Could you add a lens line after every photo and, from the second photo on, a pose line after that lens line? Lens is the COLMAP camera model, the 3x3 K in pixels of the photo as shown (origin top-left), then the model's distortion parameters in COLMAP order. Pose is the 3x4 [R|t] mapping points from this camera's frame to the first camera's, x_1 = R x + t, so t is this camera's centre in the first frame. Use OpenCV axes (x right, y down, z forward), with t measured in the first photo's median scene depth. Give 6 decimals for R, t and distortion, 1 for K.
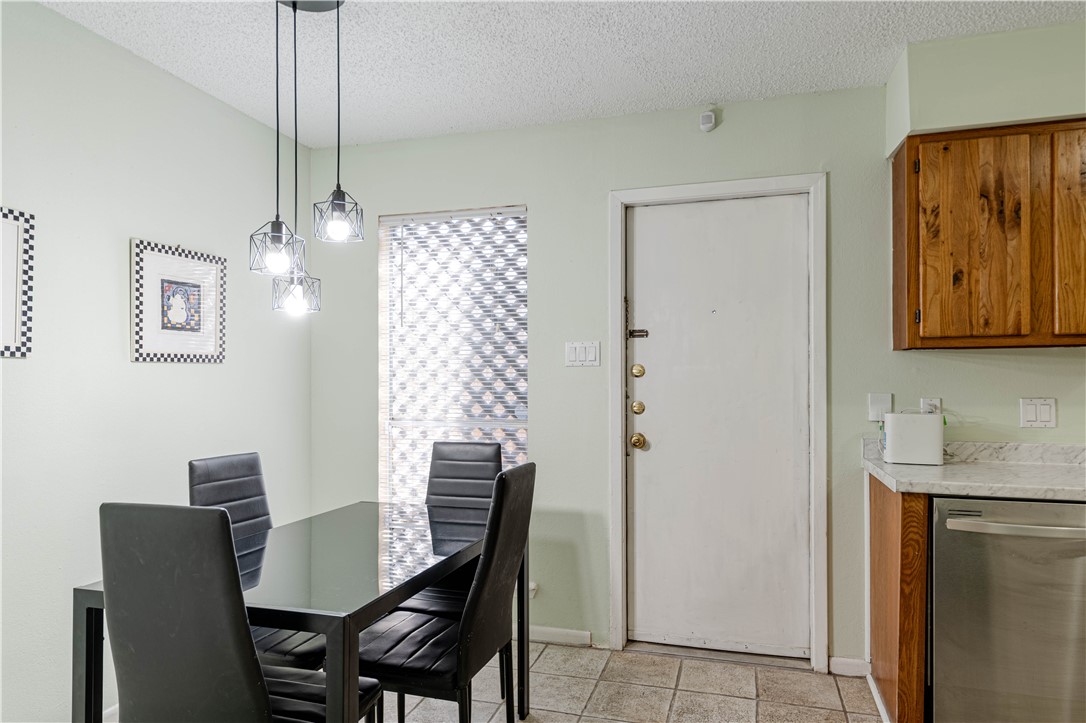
lens RADIAL K [[669.9, 0, 564.4], [0, 669.9, 382.9], [0, 0, 1]] dist [0.015672, -0.001333]
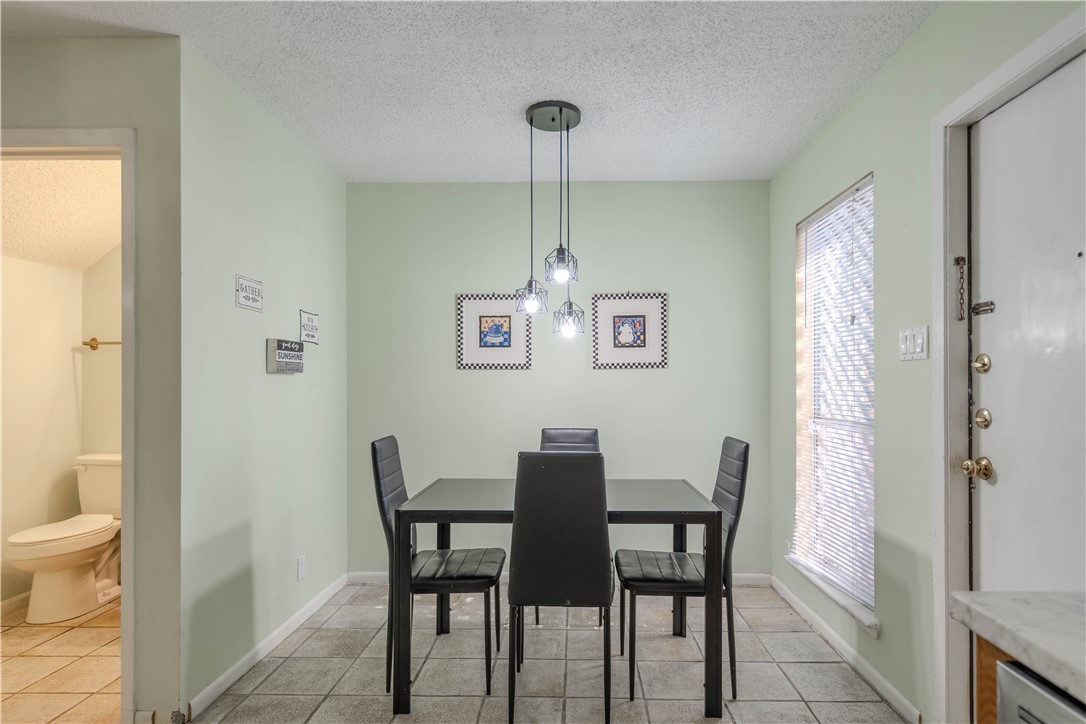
lens RADIAL K [[578.1, 0, 555.6], [0, 578.1, 383.0], [0, 0, 1]] dist [0.002843, 0.001080]
pose [[0.259166, 0.001762, -0.965831, 0.636114], [0.000960, 0.999997, 0.002082, -0.000698], [0.965832, -0.001466, 0.259163, 0.495799]]
